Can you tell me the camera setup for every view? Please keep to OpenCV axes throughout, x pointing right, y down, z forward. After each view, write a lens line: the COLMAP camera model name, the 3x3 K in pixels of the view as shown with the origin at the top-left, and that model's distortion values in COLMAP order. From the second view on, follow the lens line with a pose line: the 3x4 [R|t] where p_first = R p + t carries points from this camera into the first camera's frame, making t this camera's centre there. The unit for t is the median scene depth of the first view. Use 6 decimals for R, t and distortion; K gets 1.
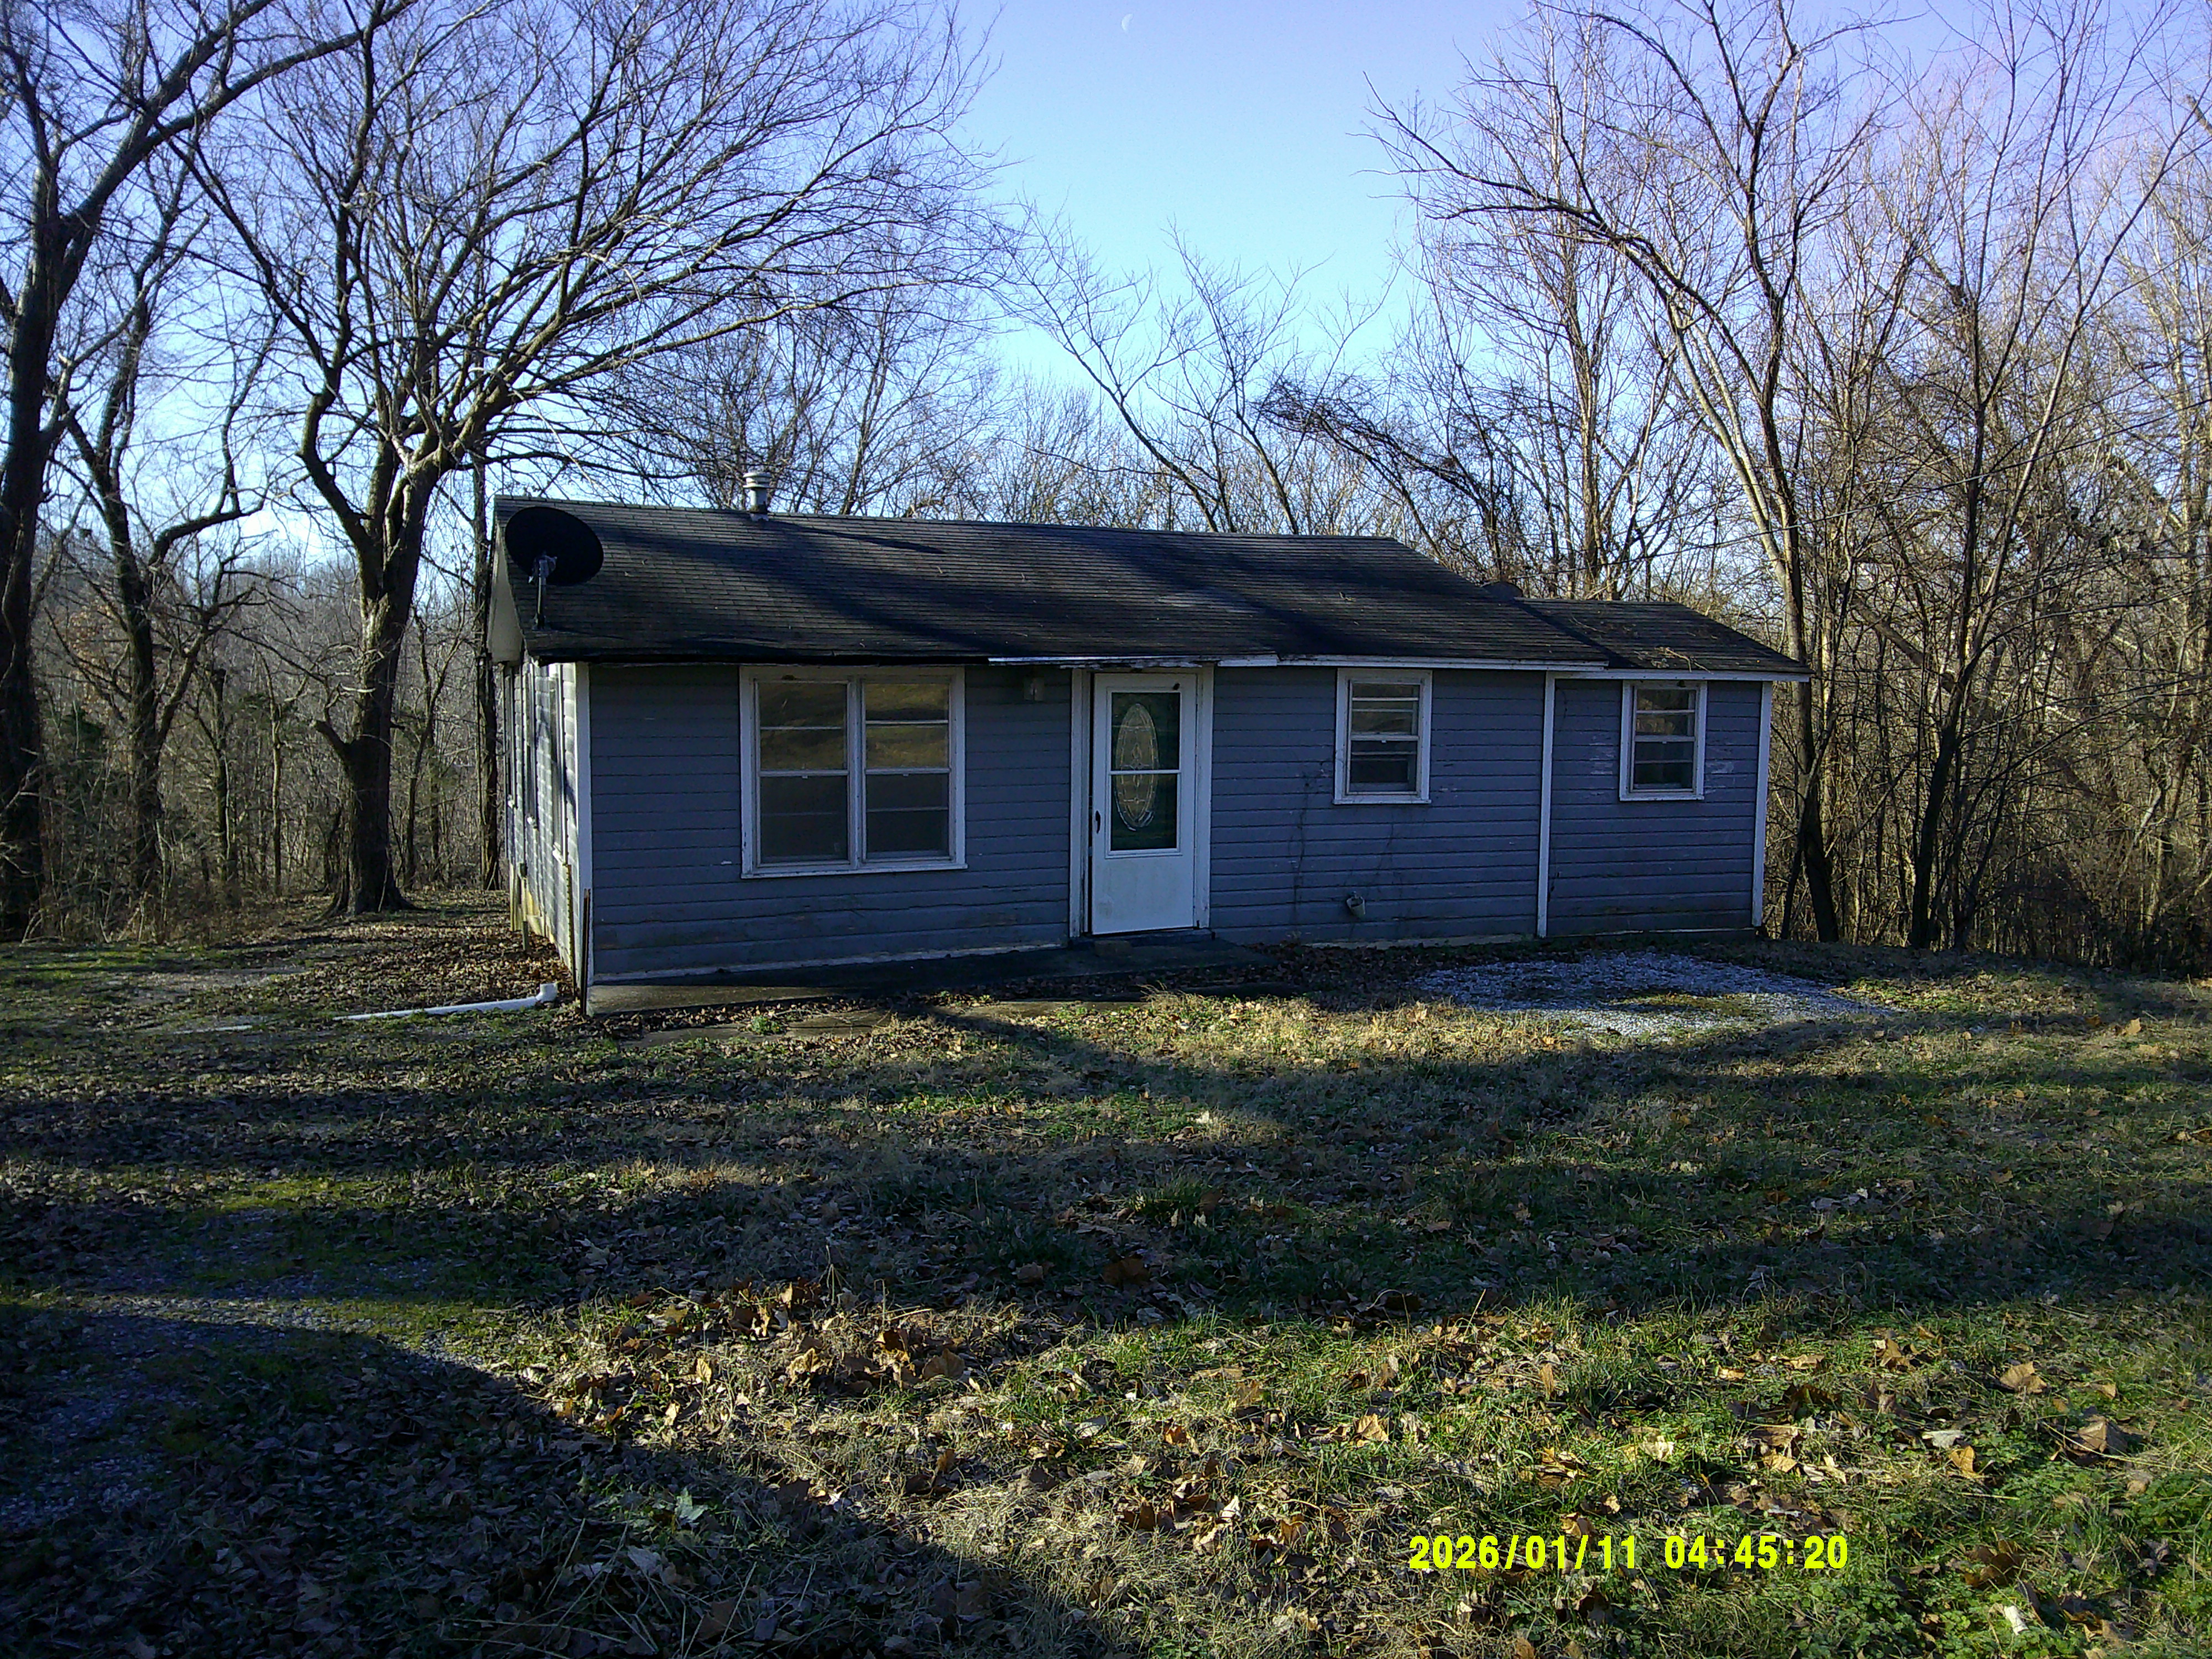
lens RADIAL K [[1804.0, 0, 1201.0], [0, 1804.0, 829.2], [0, 0, 1]] dist [0.078877, -0.127672]
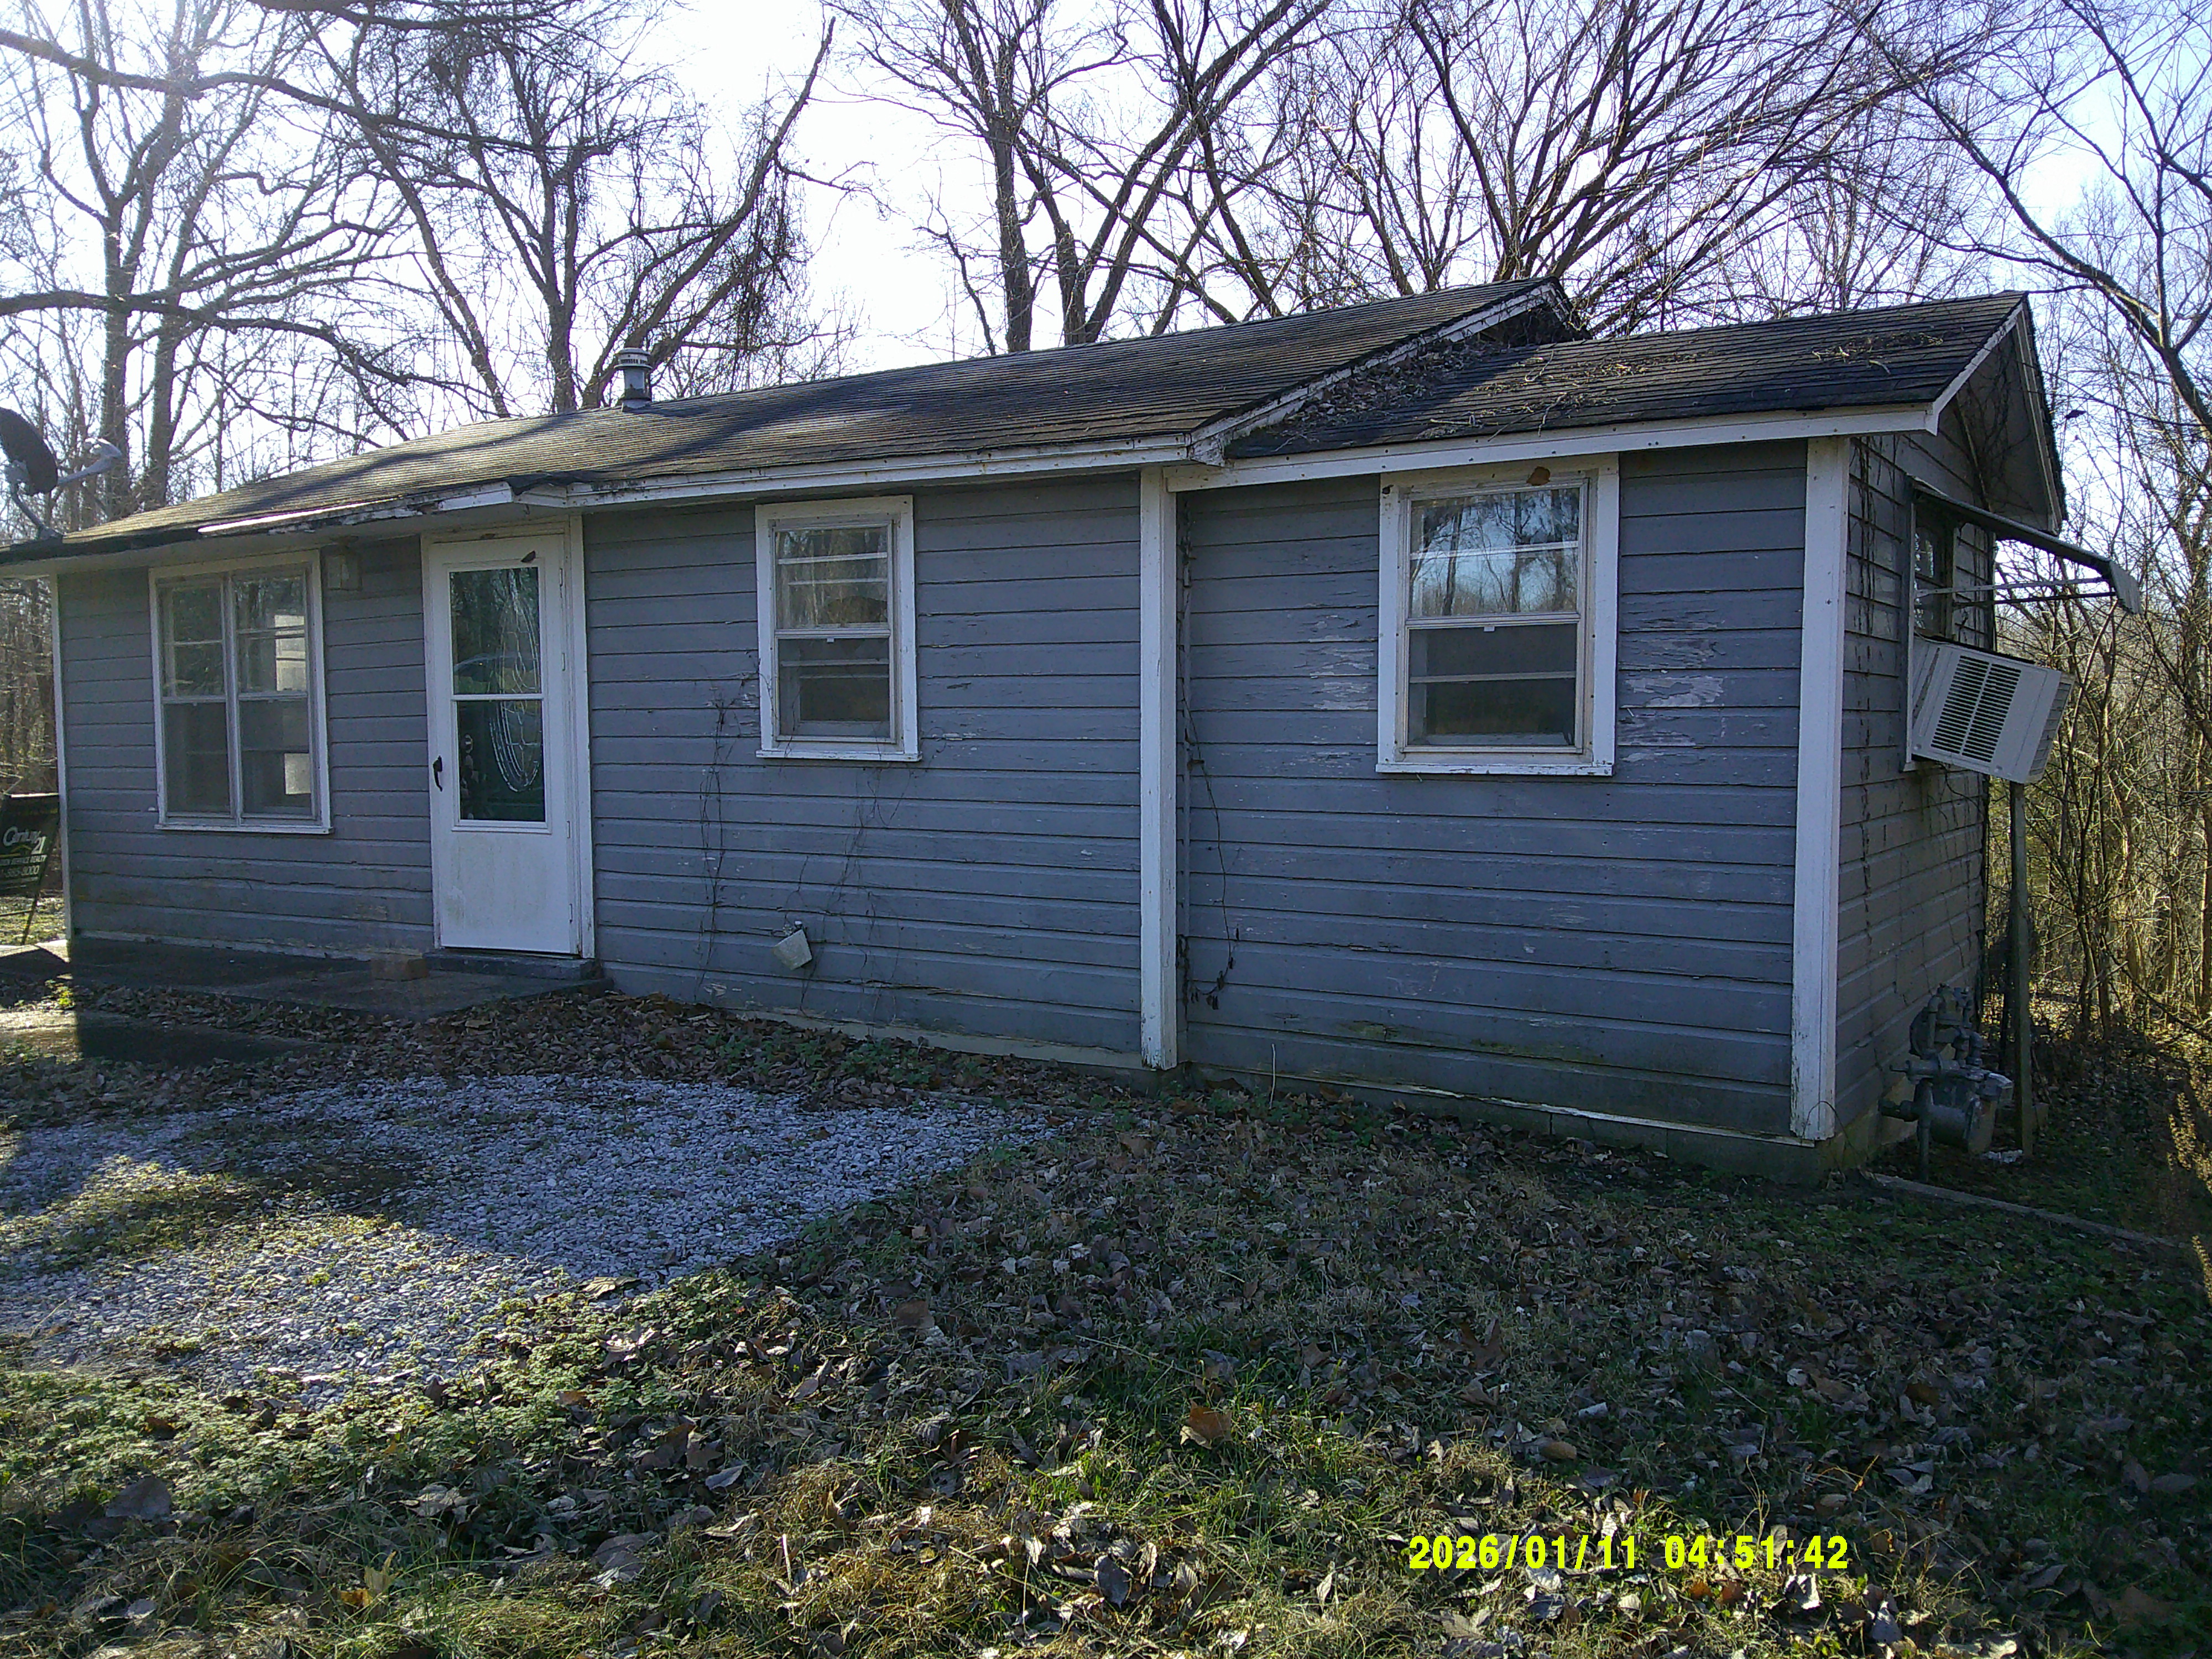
lens RADIAL K [[1803.4, 0, 1212.6], [0, 1803.4, 816.8], [0, 0, 1]] dist [0.037367, -0.042842]
pose [[0.573884, 0.049936, -0.817412, 0.614125], [-0.034104, 0.998731, 0.037069, -0.021569], [0.818226, 0.006603, 0.574859, 0.823655]]
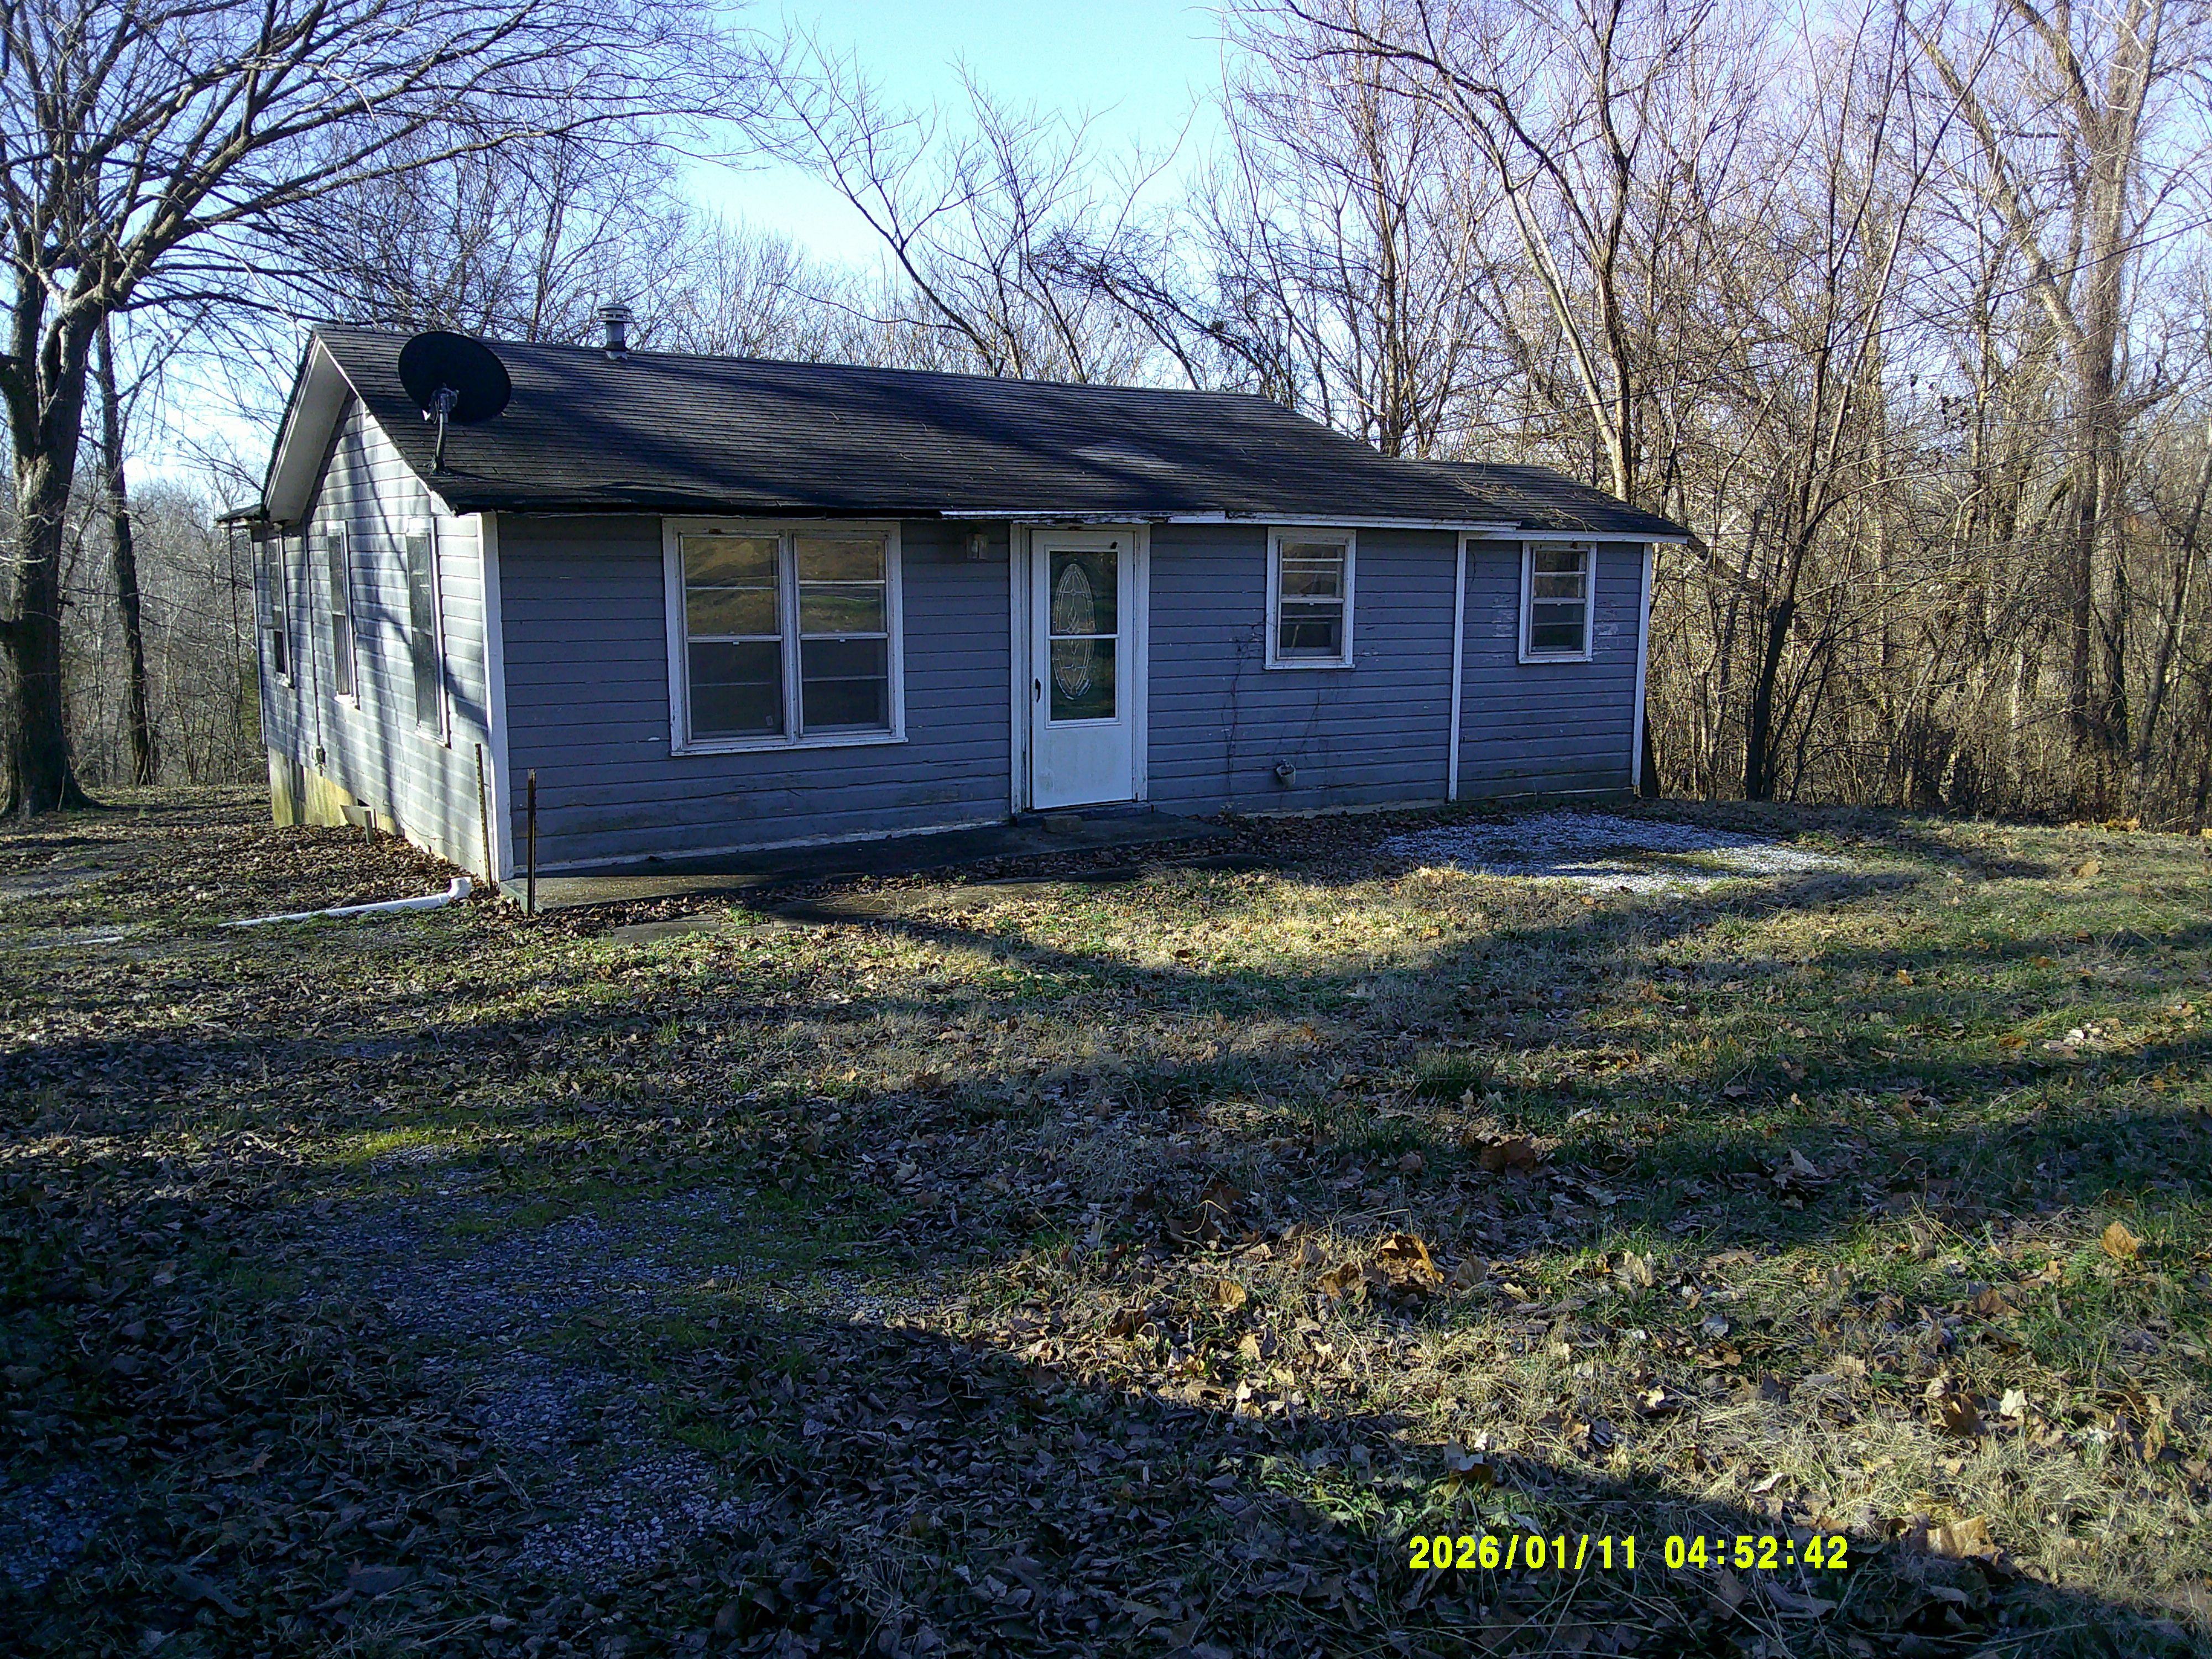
lens RADIAL K [[1804.0, 0, 1201.0], [0, 1804.0, 829.2], [0, 0, 1]] dist [0.078877, -0.127672]
pose [[0.982883, -0.027975, 0.182094, -0.142236], [0.015902, 0.997598, 0.067426, 0.005886], [-0.183543, -0.063377, 0.980967, 0.054901]]
